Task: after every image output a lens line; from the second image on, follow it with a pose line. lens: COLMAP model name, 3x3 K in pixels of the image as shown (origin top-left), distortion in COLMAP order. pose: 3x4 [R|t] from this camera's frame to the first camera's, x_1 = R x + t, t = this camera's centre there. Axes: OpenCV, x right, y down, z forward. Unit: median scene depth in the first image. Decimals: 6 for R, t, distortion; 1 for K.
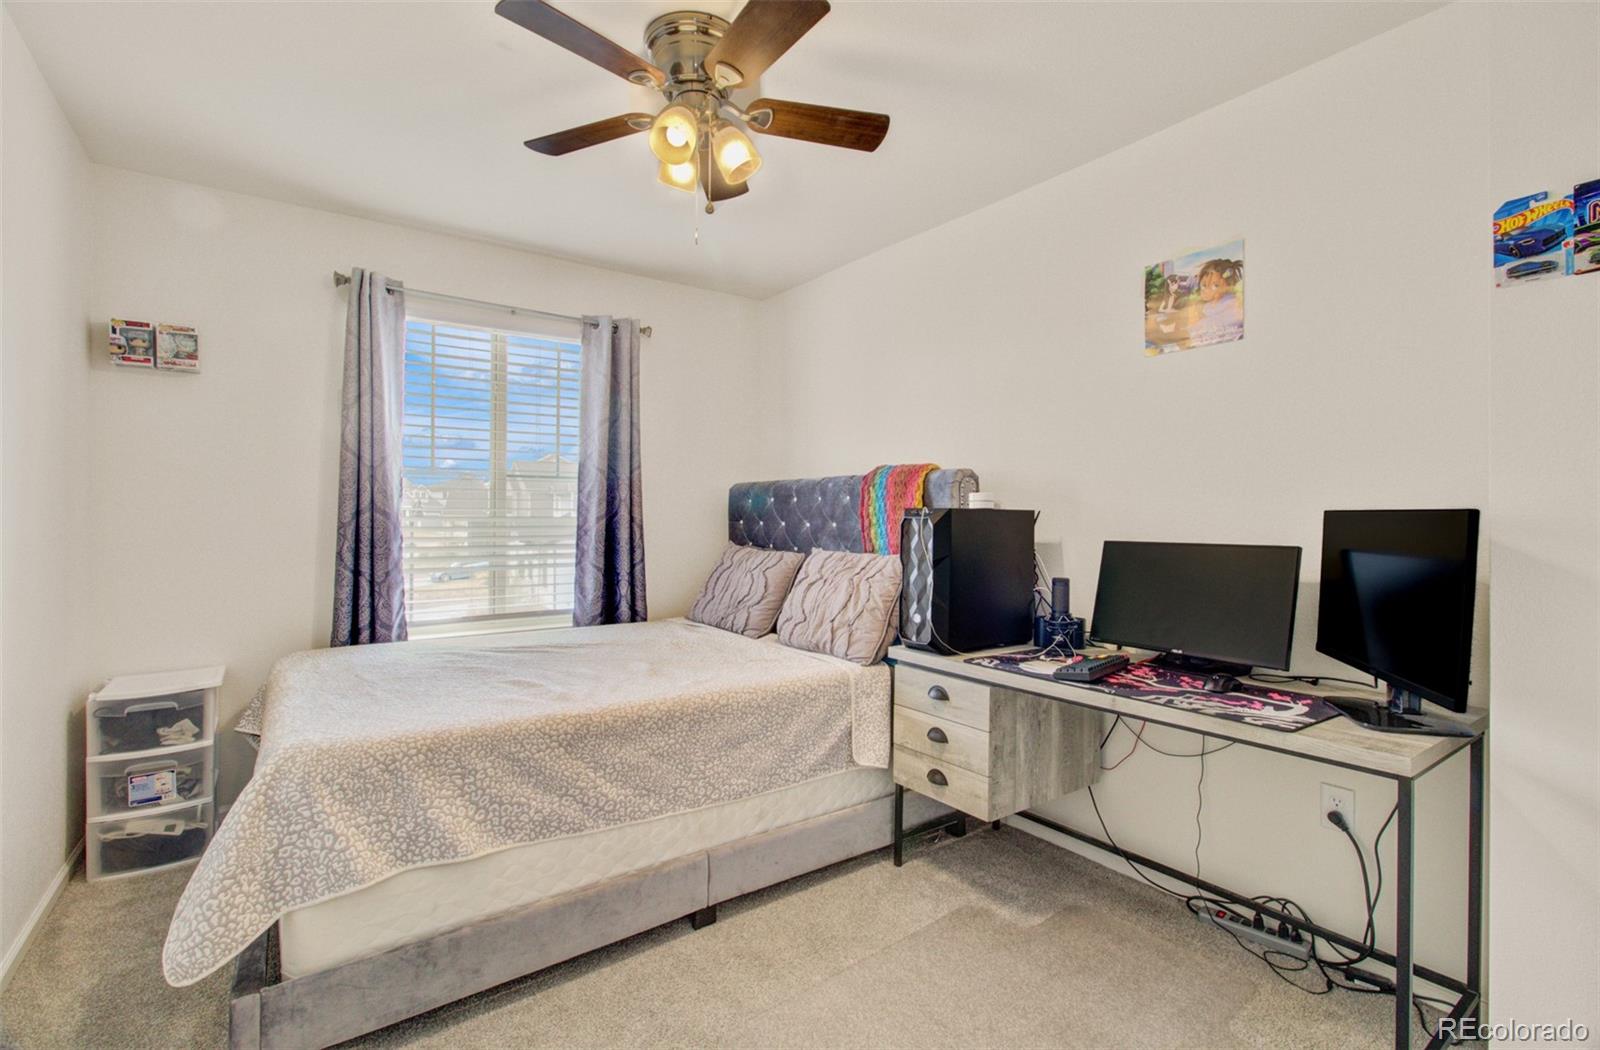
lens RADIAL K [[747.2, 0, 800.8], [0, 747.2, 522.8], [0, 0, 1]] dist [0.016003, 0.003394]
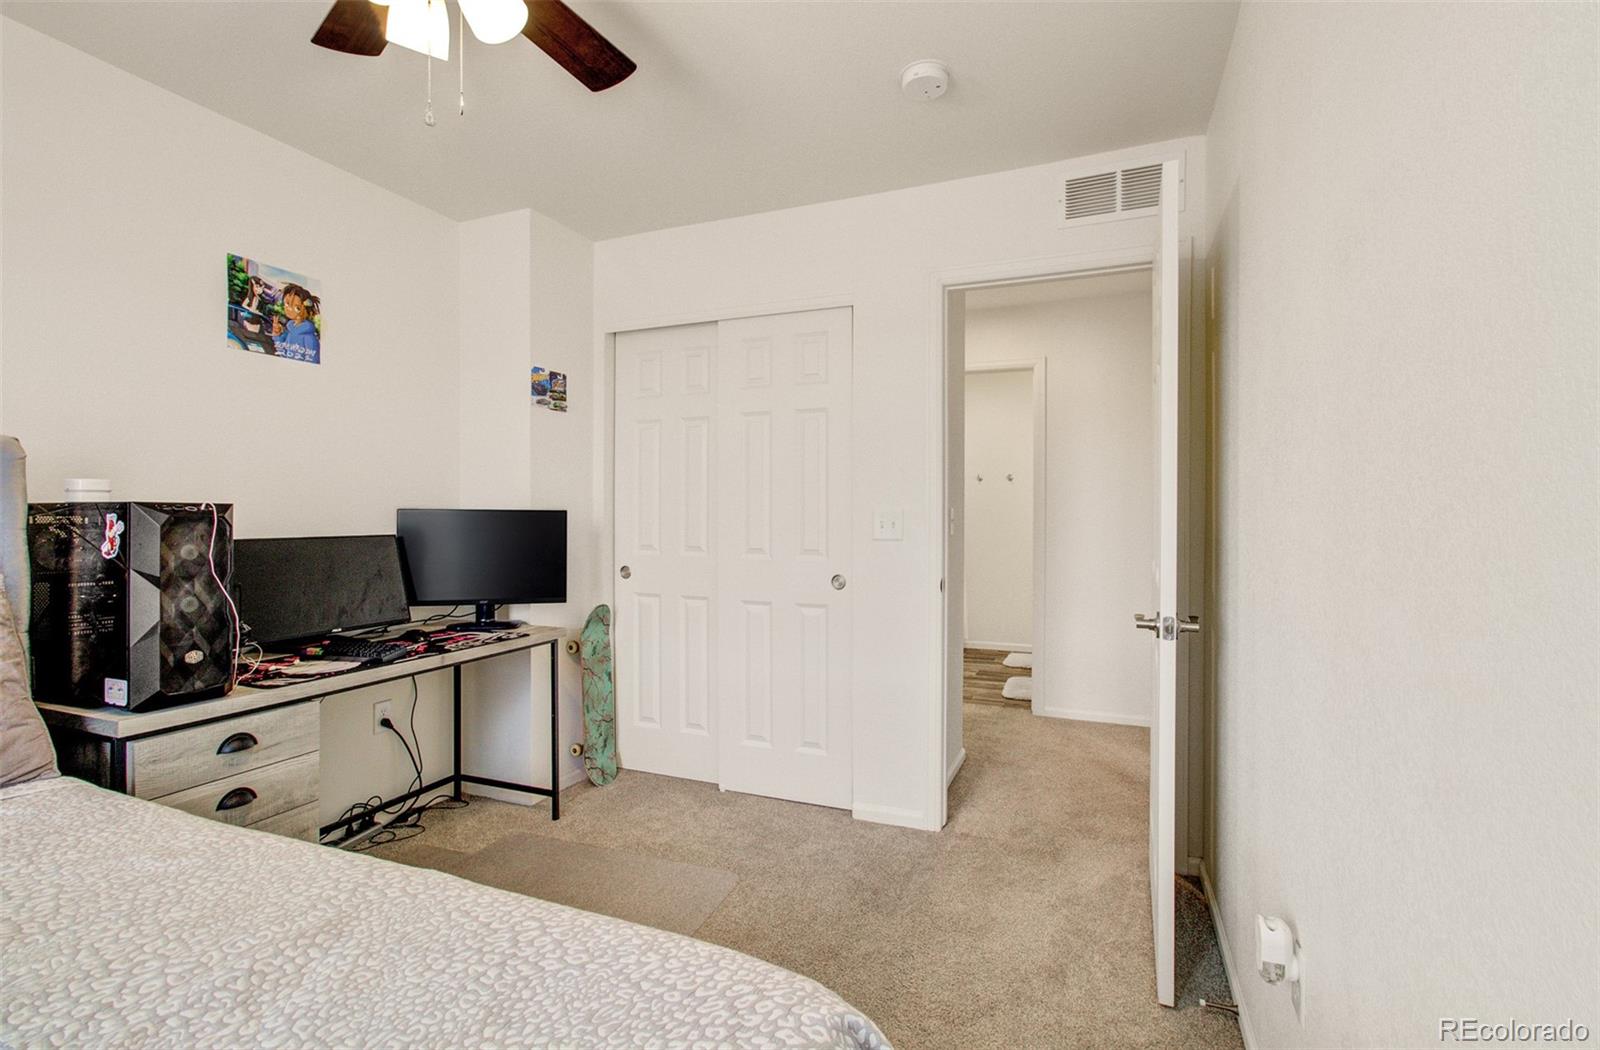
lens RADIAL K [[747.2, 0, 798.4], [0, 747.2, 522.0], [0, 0, 1]] dist [0.016003, 0.003394]
pose [[-0.531565, -0.009182, 0.846968, -0.872376], [0.004361, 0.999898, 0.013577, -0.006165], [-0.847006, 0.010910, -0.531471, 1.039086]]
